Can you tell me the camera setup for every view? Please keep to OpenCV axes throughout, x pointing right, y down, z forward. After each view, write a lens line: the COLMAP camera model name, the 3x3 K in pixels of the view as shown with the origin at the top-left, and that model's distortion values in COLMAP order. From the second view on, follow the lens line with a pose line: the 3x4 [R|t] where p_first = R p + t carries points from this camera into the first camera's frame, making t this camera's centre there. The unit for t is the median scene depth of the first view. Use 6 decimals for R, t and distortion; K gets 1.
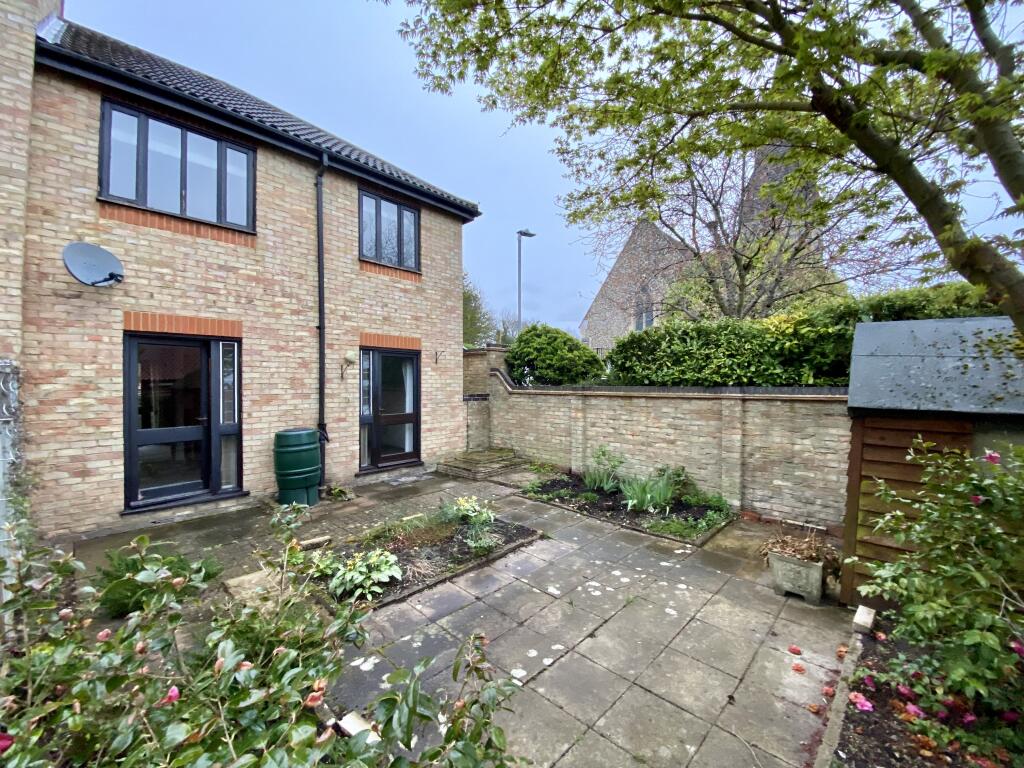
lens RADIAL K [[413.4, 0, 512.0], [0, 413.4, 384.0], [0, 0, 1]] dist [0.001230, -0.000109]
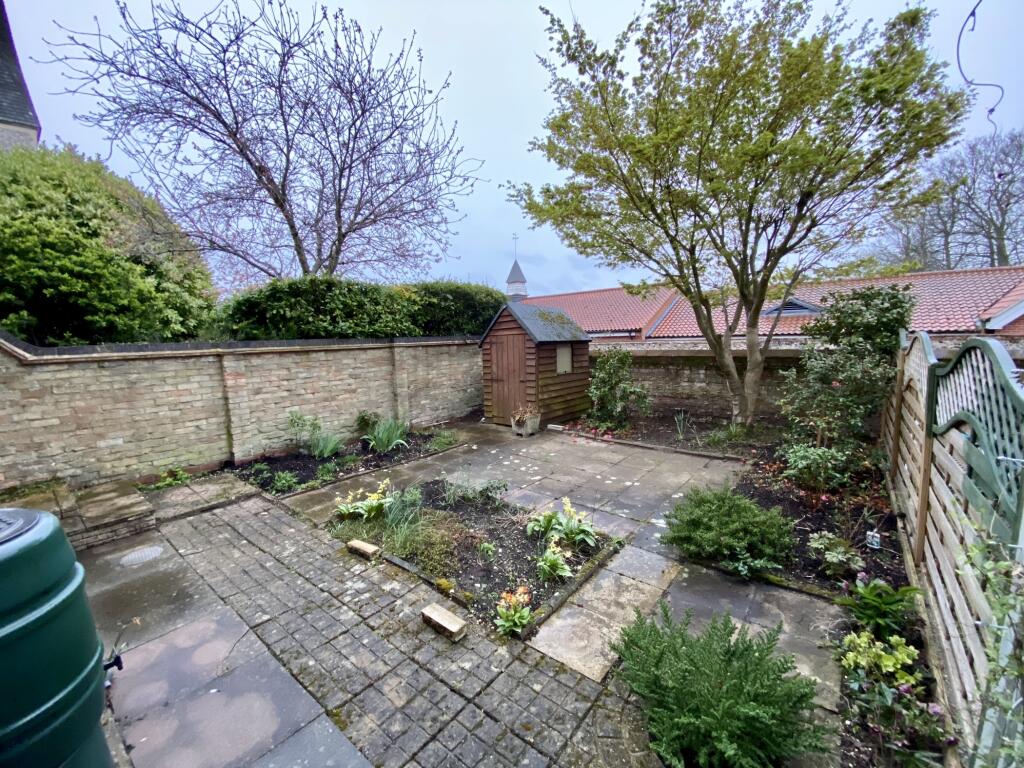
lens RADIAL K [[413.4, 0, 512.0], [0, 413.4, 384.0], [0, 0, 1]] dist [0.001230, -0.000109]
pose [[-0.088878, -0.104637, 0.990531, -0.765914], [0.043040, 0.993134, 0.108774, 0.026686], [-0.995112, 0.052300, -0.083764, 0.749713]]
